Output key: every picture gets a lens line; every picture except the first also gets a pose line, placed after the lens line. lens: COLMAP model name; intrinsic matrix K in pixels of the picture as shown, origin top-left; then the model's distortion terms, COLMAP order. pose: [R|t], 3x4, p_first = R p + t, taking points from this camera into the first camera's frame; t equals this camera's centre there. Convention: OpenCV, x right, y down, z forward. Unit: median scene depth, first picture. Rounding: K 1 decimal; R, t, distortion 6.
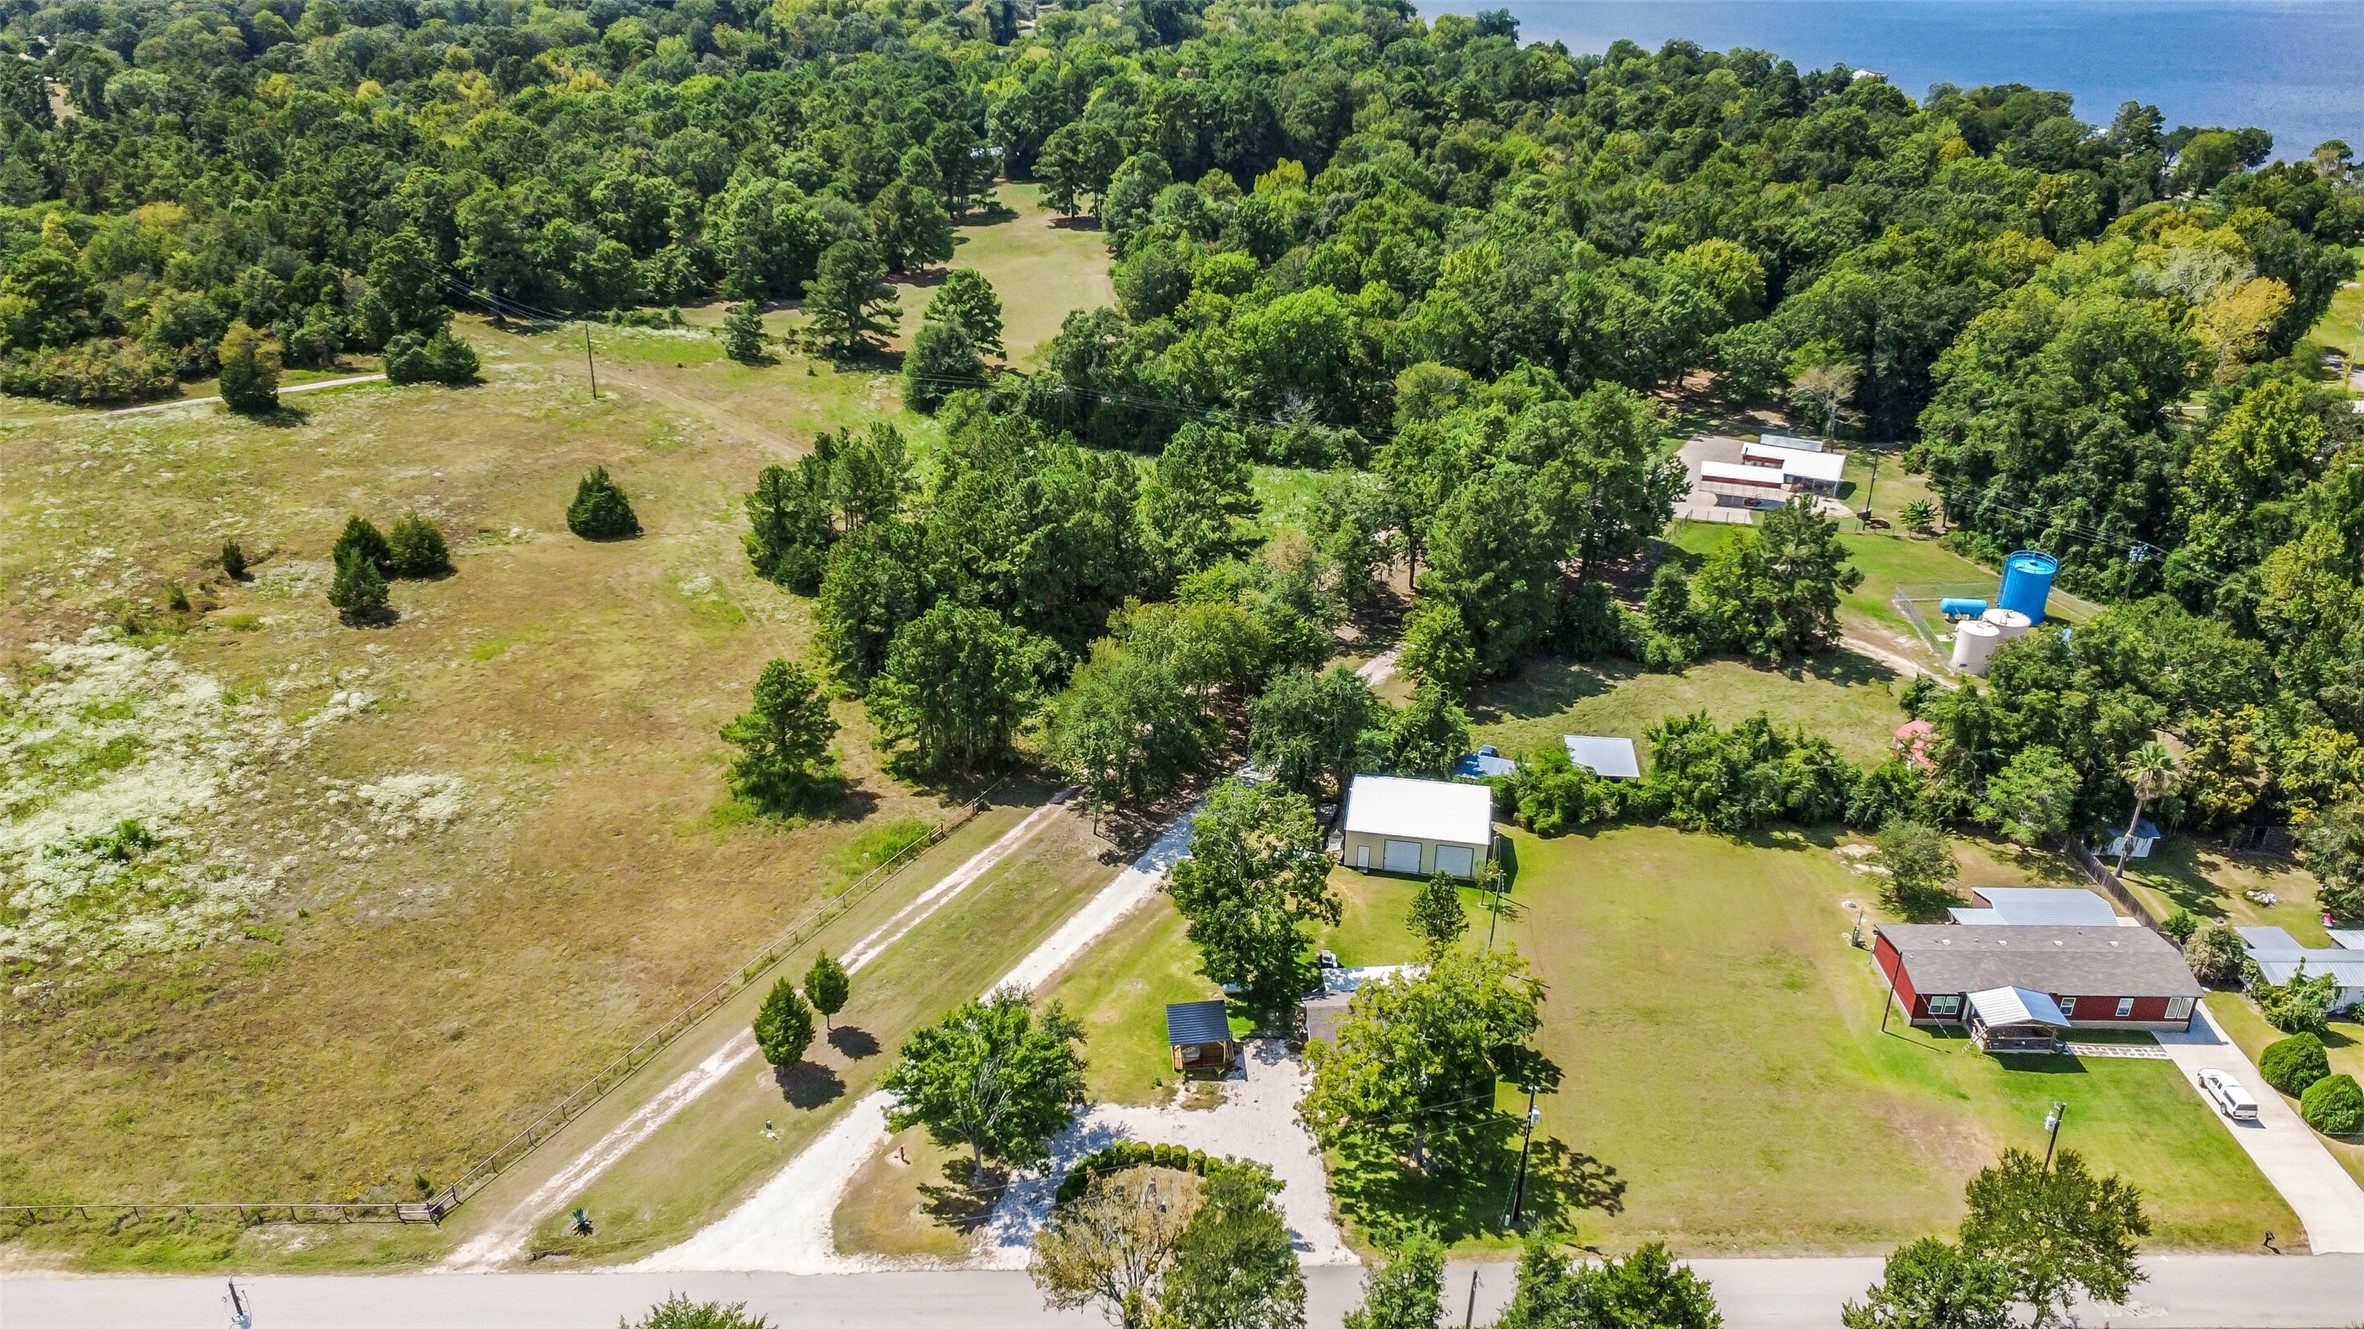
lens RADIAL K [[1731.5, 0, 1185.1], [0, 1731.5, 670.5], [0, 0, 1]] dist [-0.005505, 0.005436]
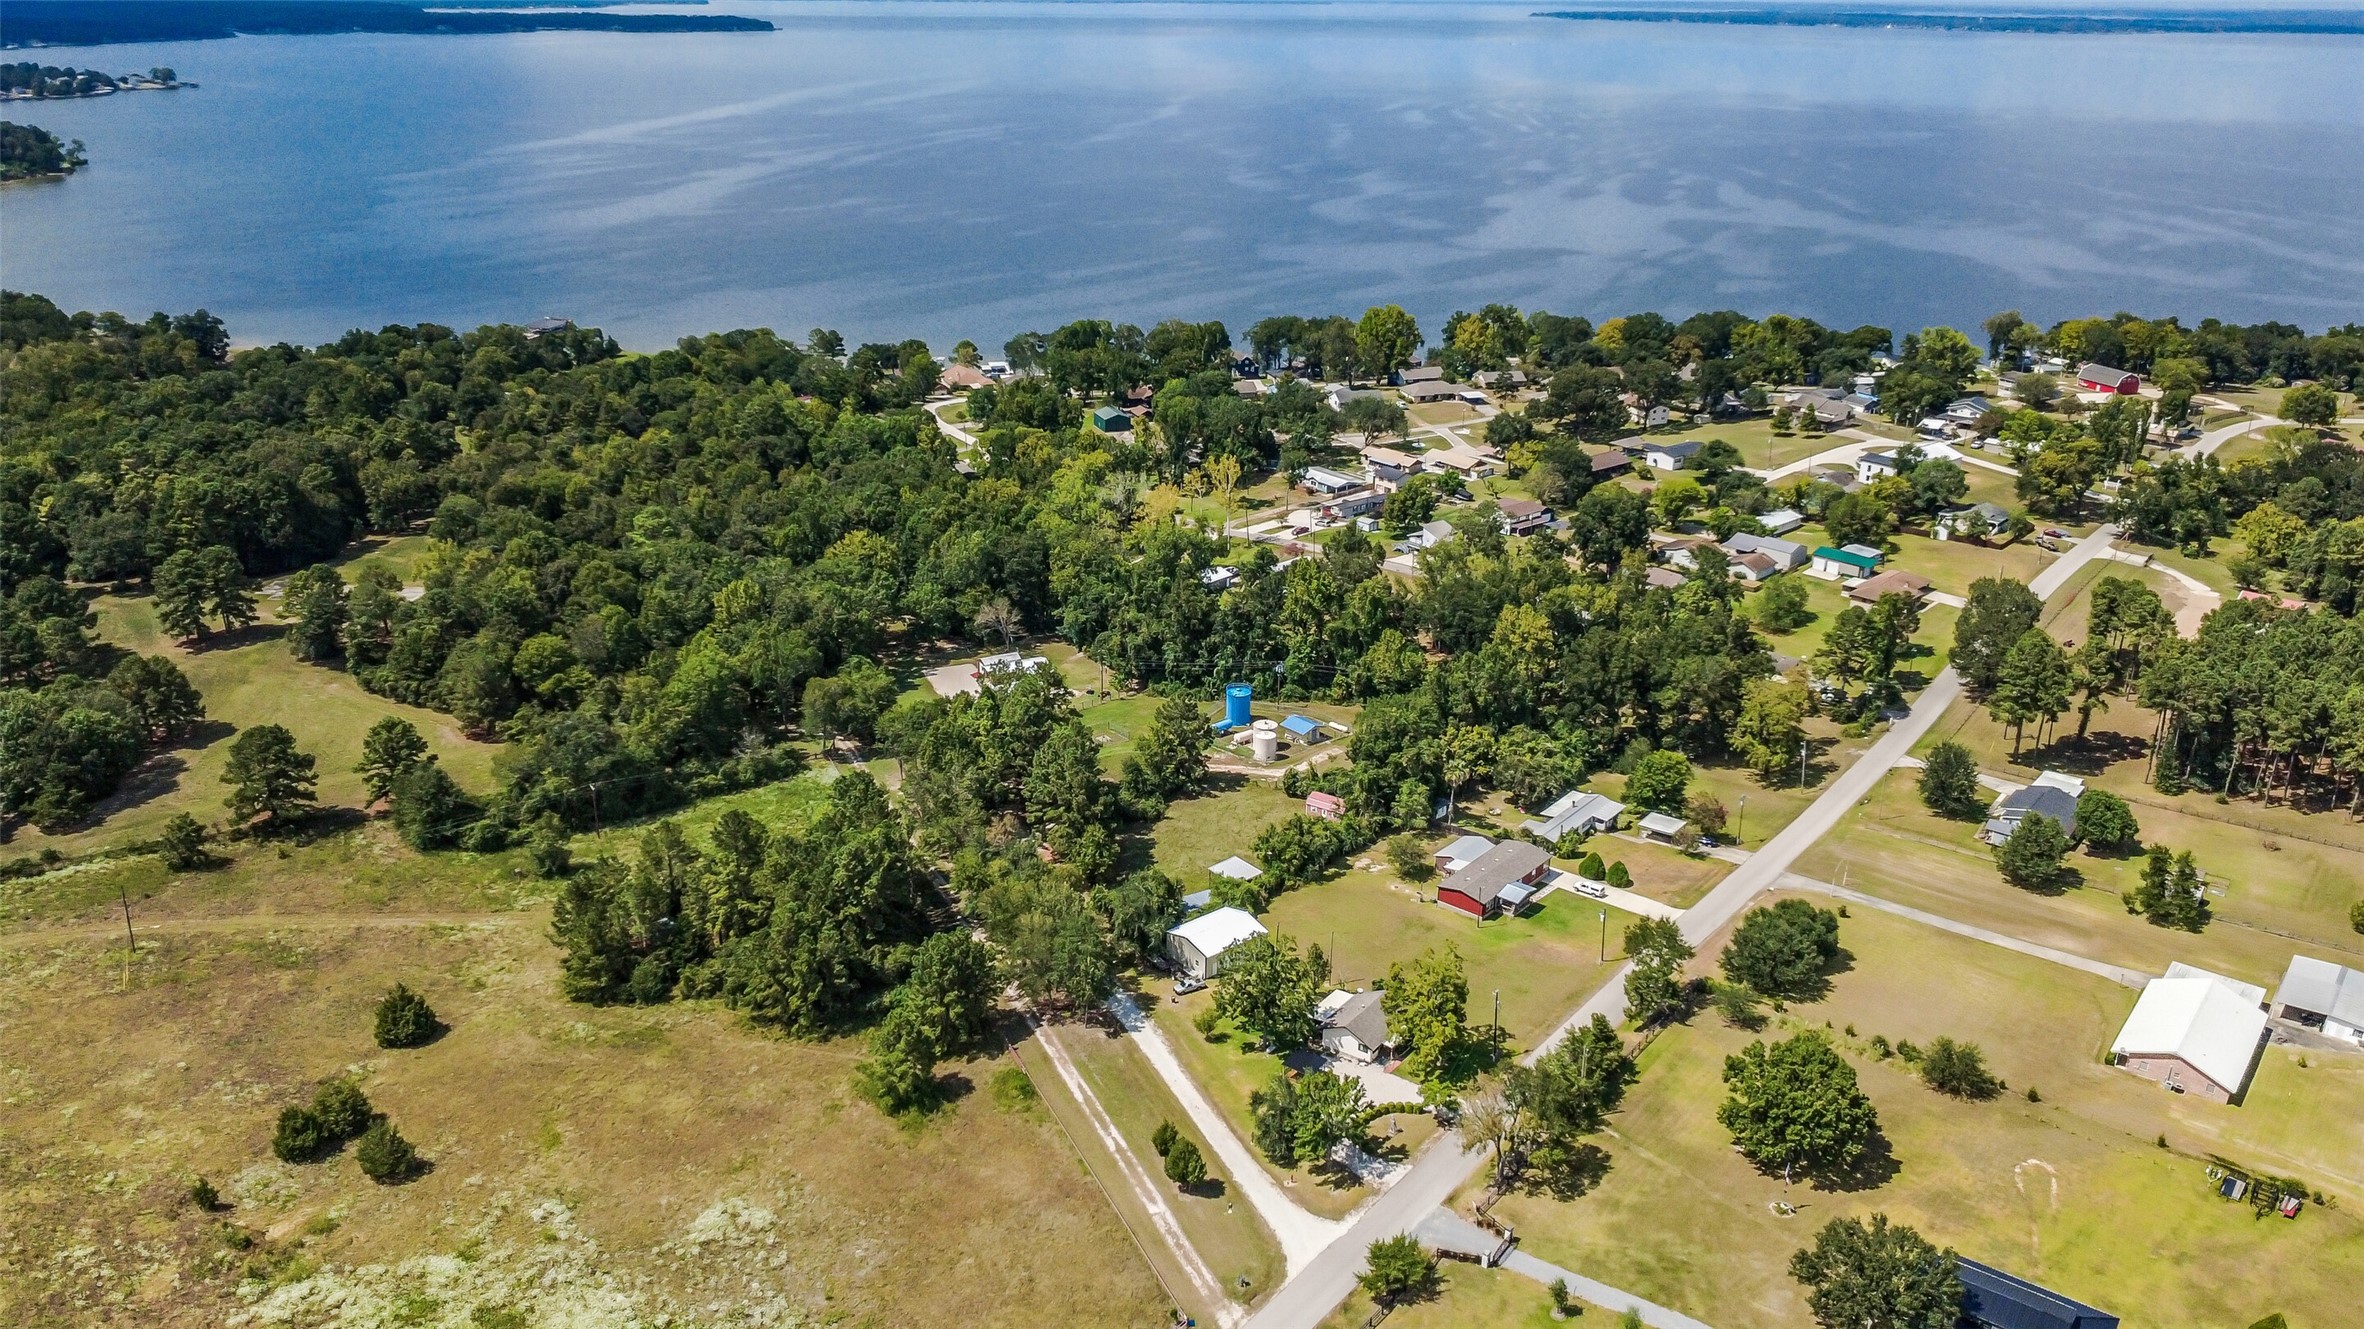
lens RADIAL K [[1731.5, 0, 1184.5], [0, 1731.5, 668.2], [0, 0, 1]] dist [-0.005505, 0.005436]
pose [[0.646558, -0.283022, 0.708422, -0.579604], [0.339368, 0.938394, 0.065167, -0.162969], [-0.683222, 0.198282, 0.702774, -0.136558]]
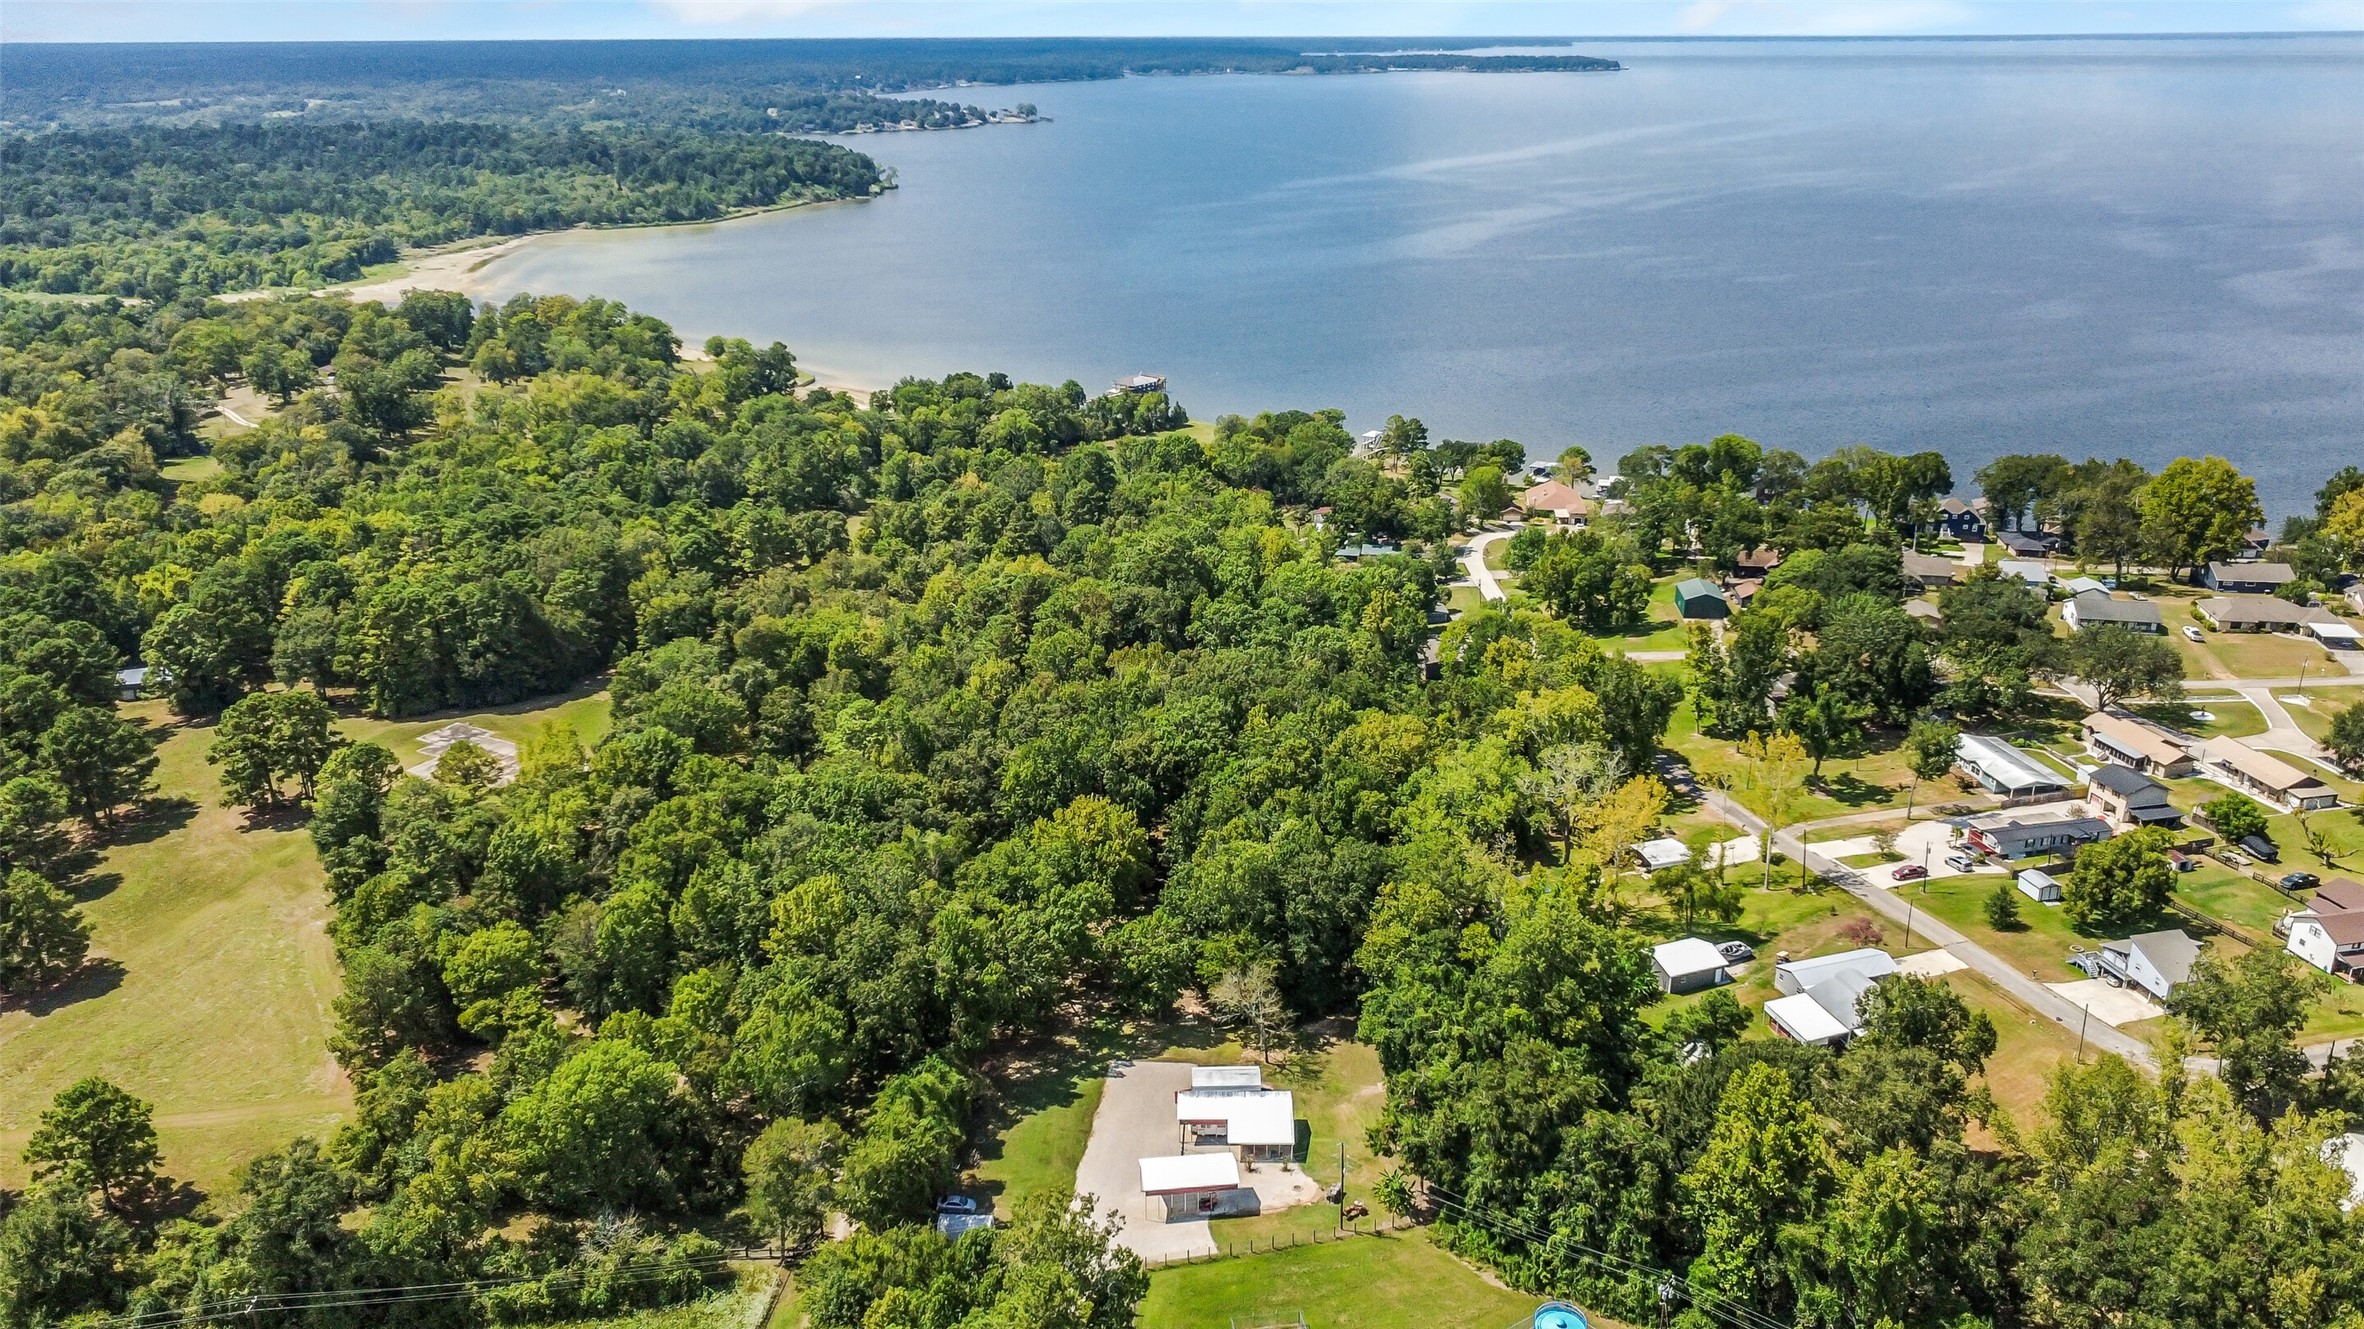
lens RADIAL K [[1731.5, 0, 1182.8], [0, 1731.5, 673.3], [0, 0, 1]] dist [-0.005505, 0.005436]
pose [[0.919934, -0.151588, 0.361584, 0.052914], [0.189588, 0.979234, -0.071819, -0.262250], [-0.343188, 0.134620, 0.929569, 0.187897]]
